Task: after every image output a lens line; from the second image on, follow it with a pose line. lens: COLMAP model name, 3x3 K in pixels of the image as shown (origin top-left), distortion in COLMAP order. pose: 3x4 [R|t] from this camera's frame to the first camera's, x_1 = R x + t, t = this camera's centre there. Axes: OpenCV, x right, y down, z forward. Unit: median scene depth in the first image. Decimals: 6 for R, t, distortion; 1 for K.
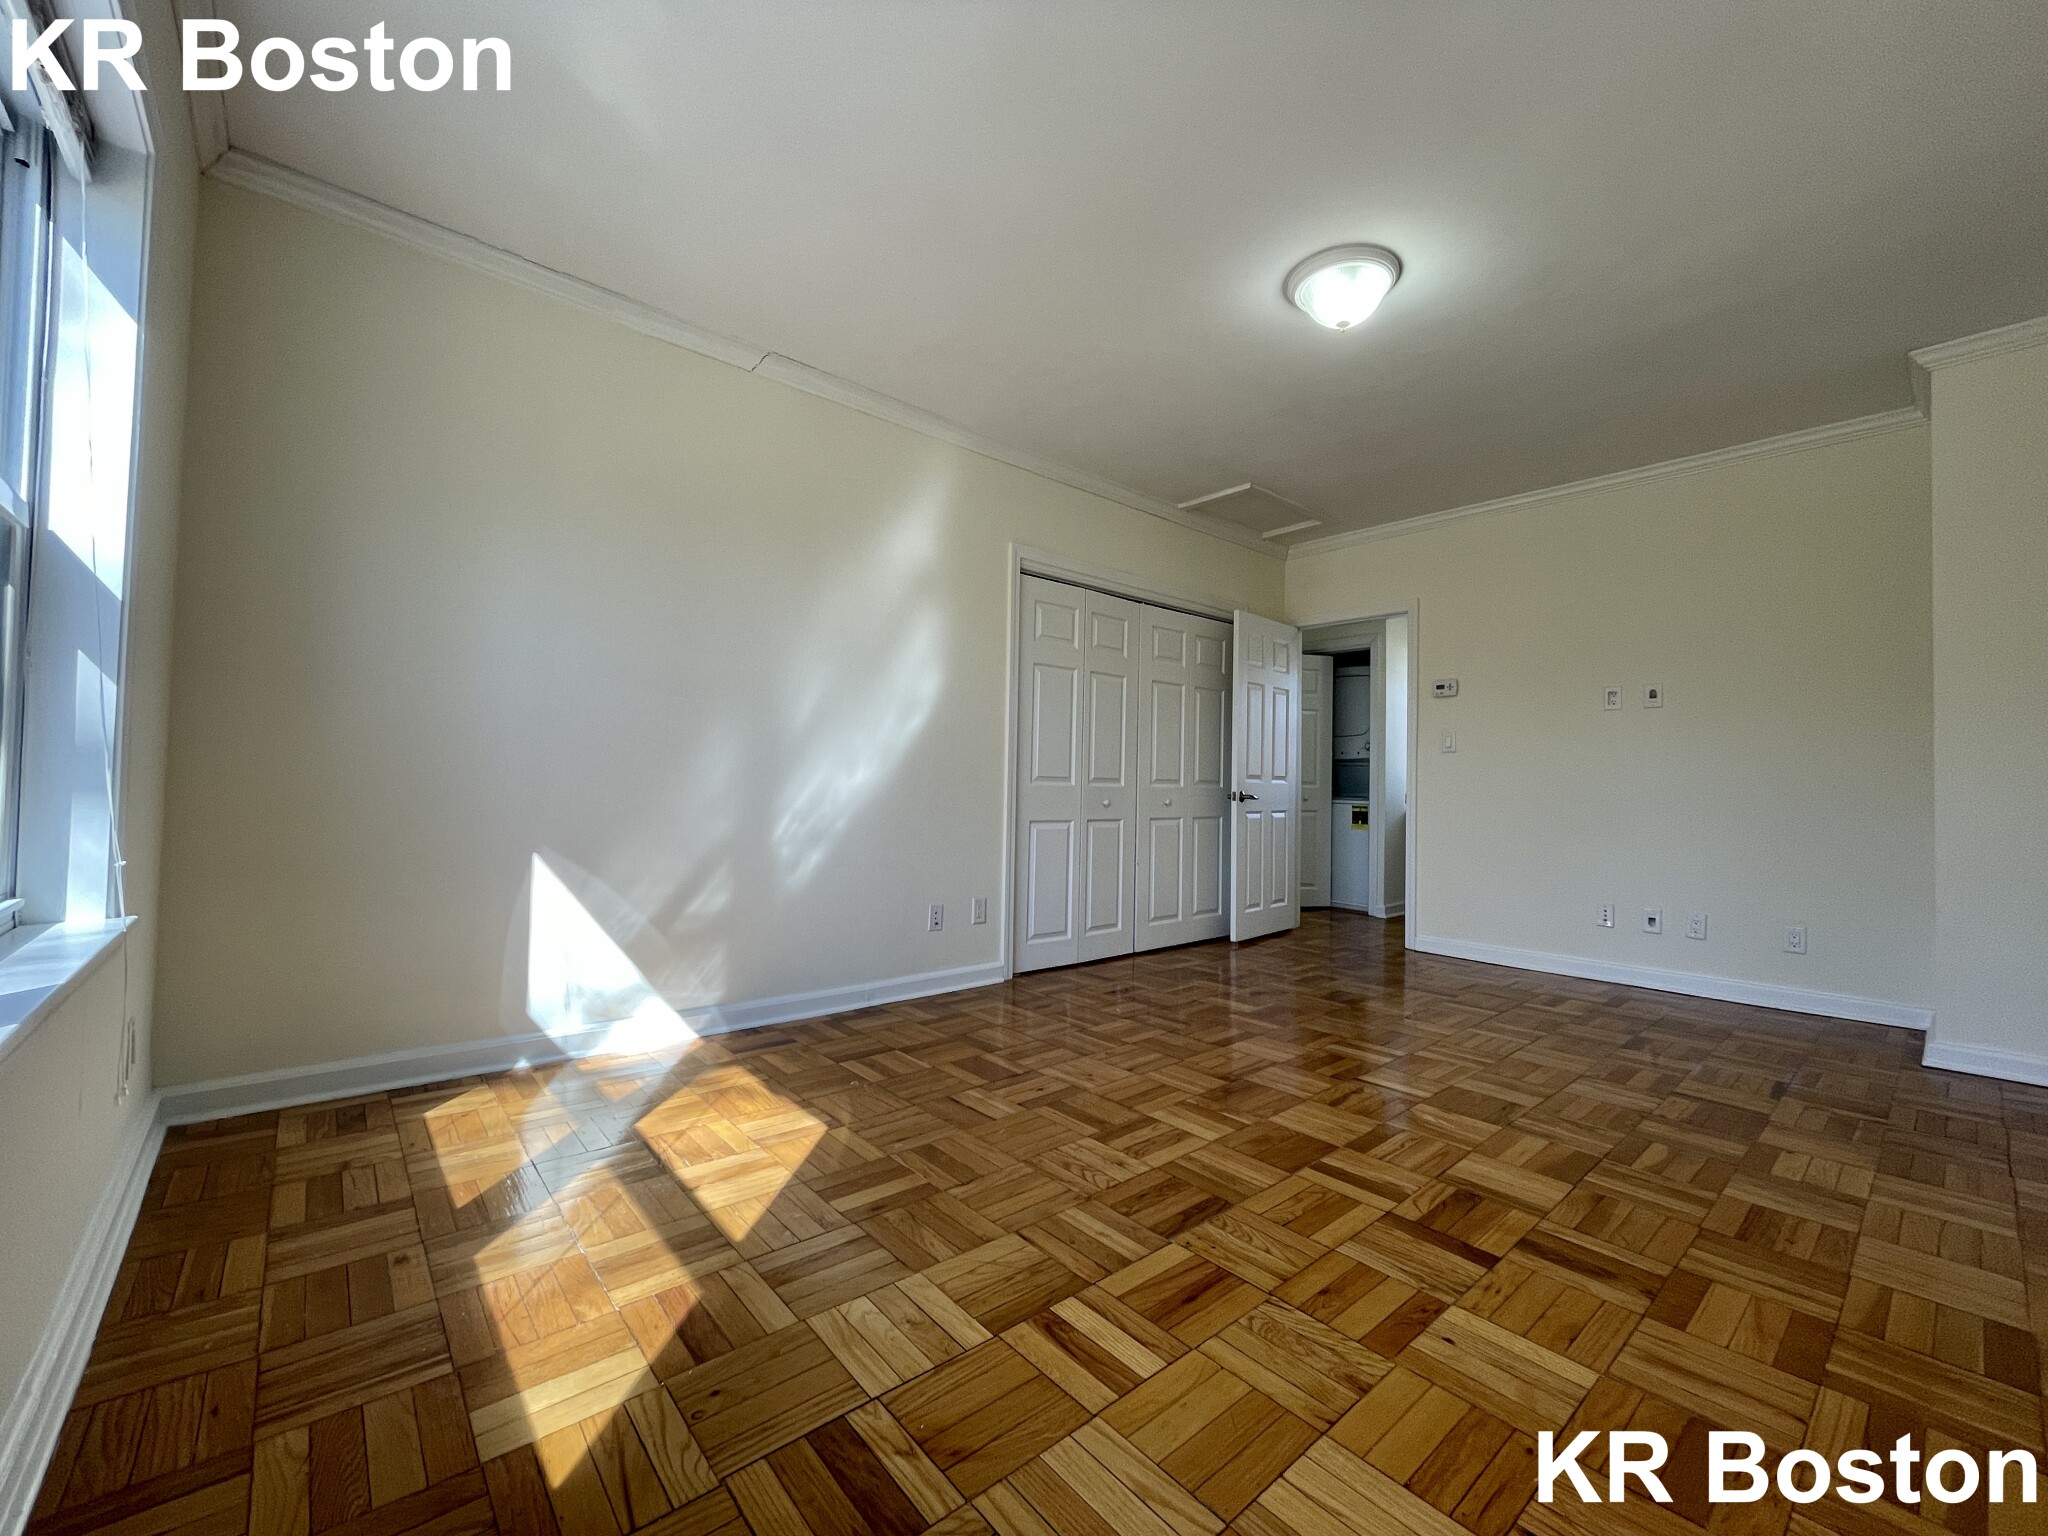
lens RADIAL K [[830.3, 0, 1030.9], [0, 830.3, 766.3], [0, 0, 1]] dist [0.000672, 0.000830]
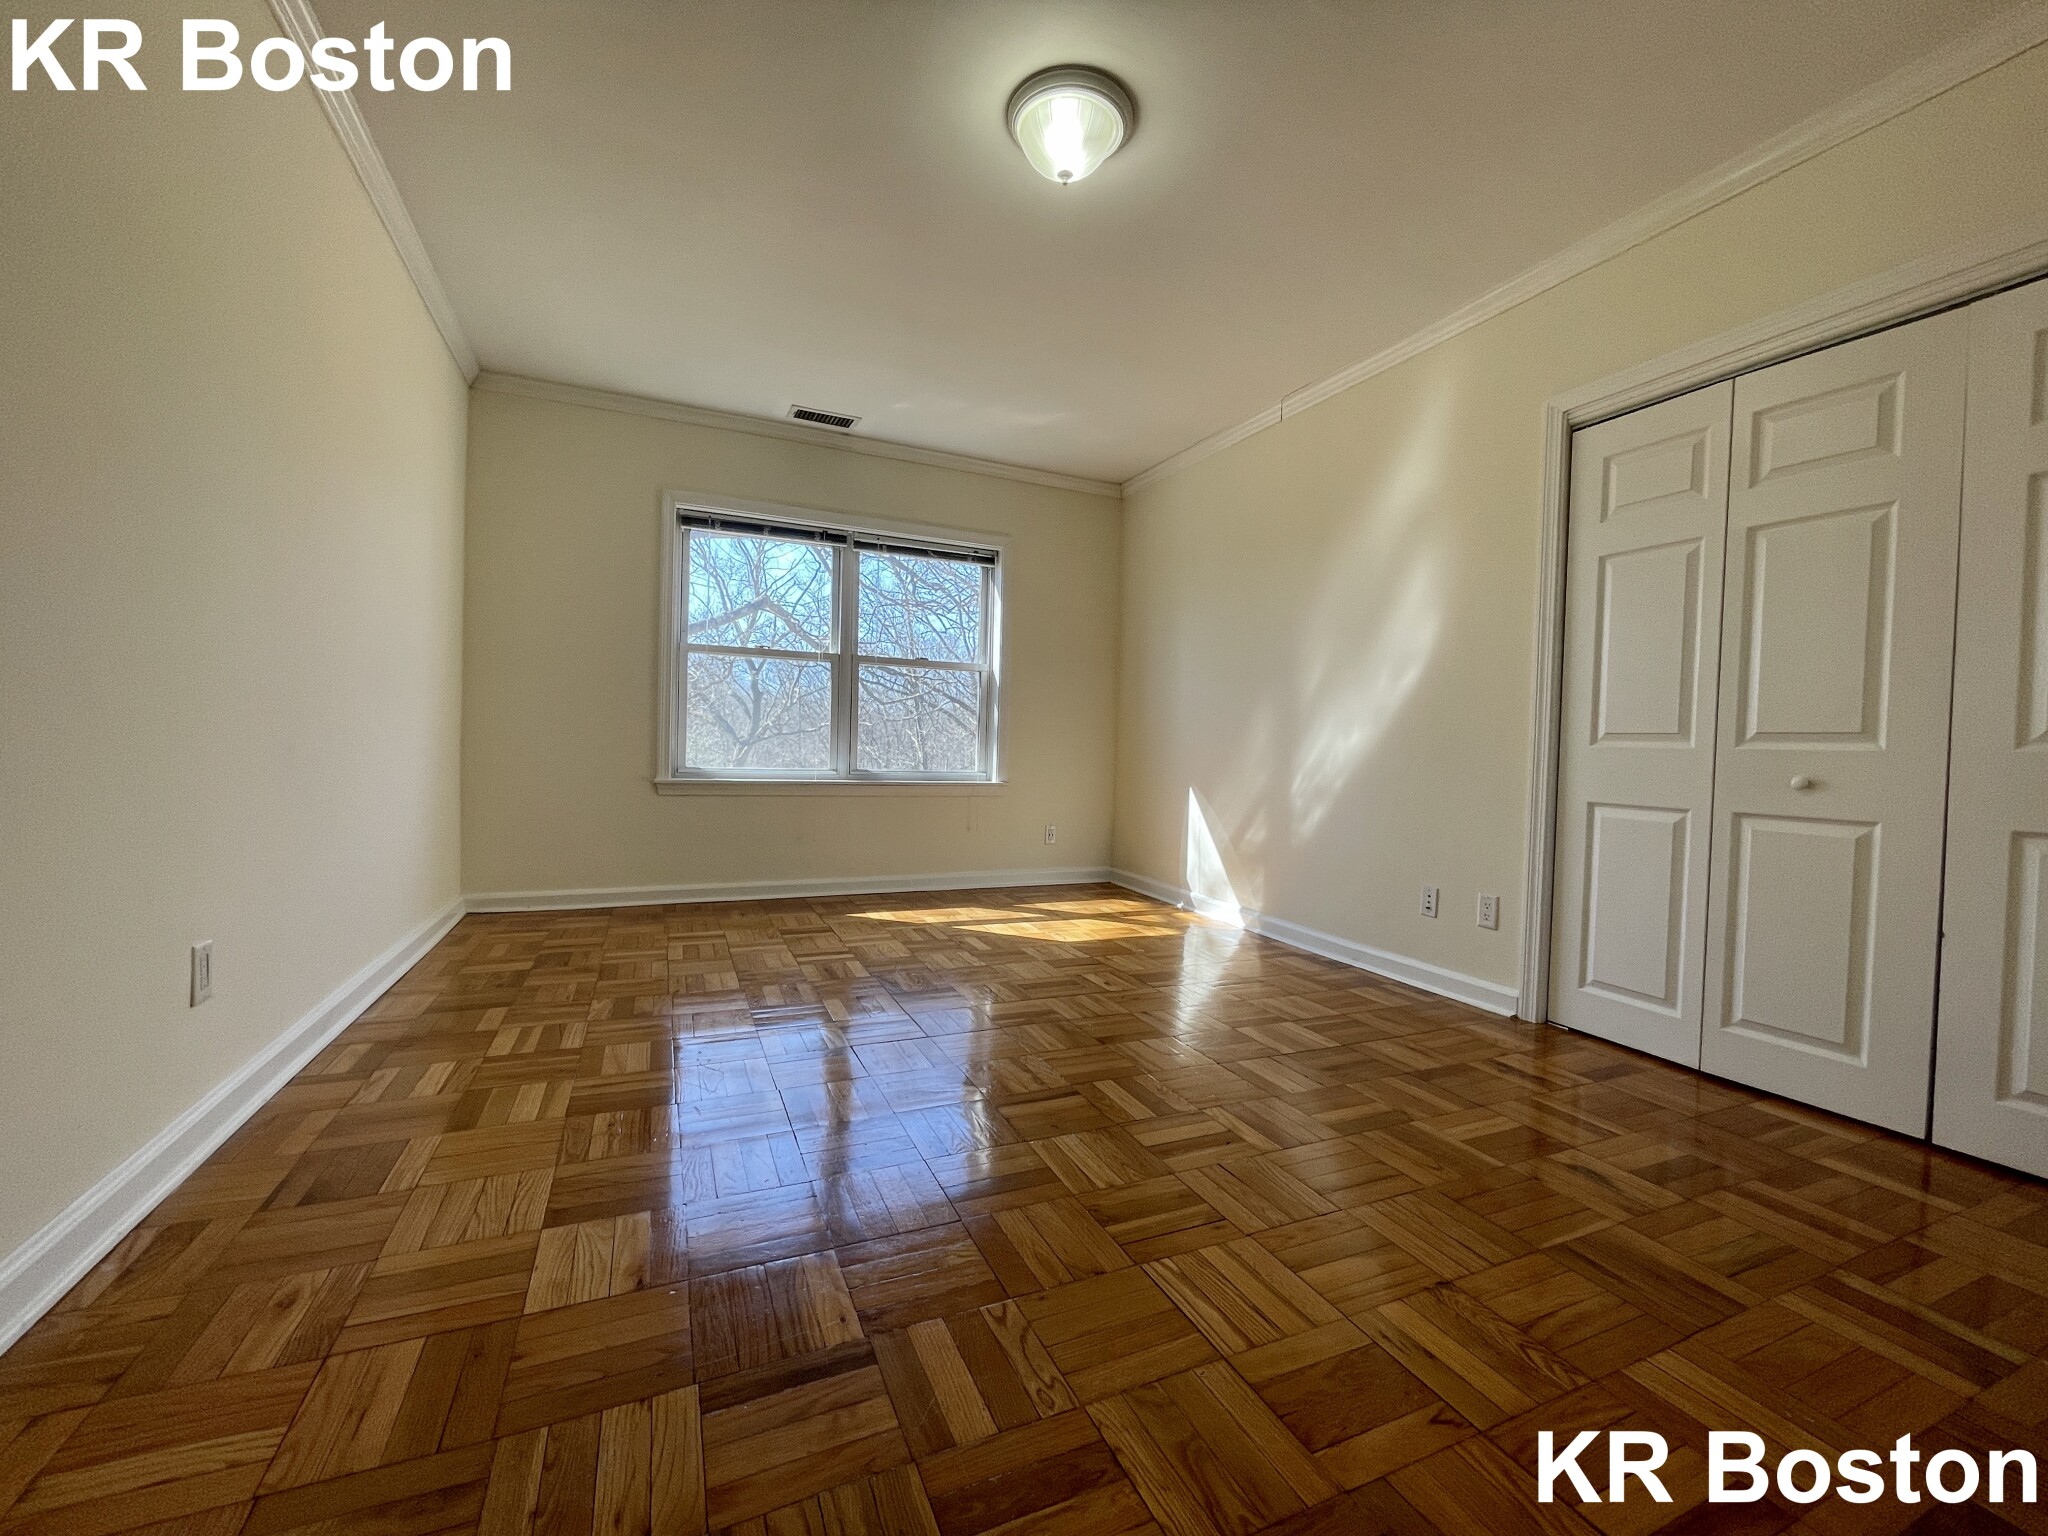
lens RADIAL K [[830.3, 0, 1030.9], [0, 830.3, 766.3], [0, 0, 1]] dist [0.000672, 0.000830]
pose [[-0.289926, -0.009157, -0.957005, 1.294599], [-0.017194, 0.999843, -0.004358, 0.082868], [0.956895, 0.015191, -0.290037, 1.326230]]
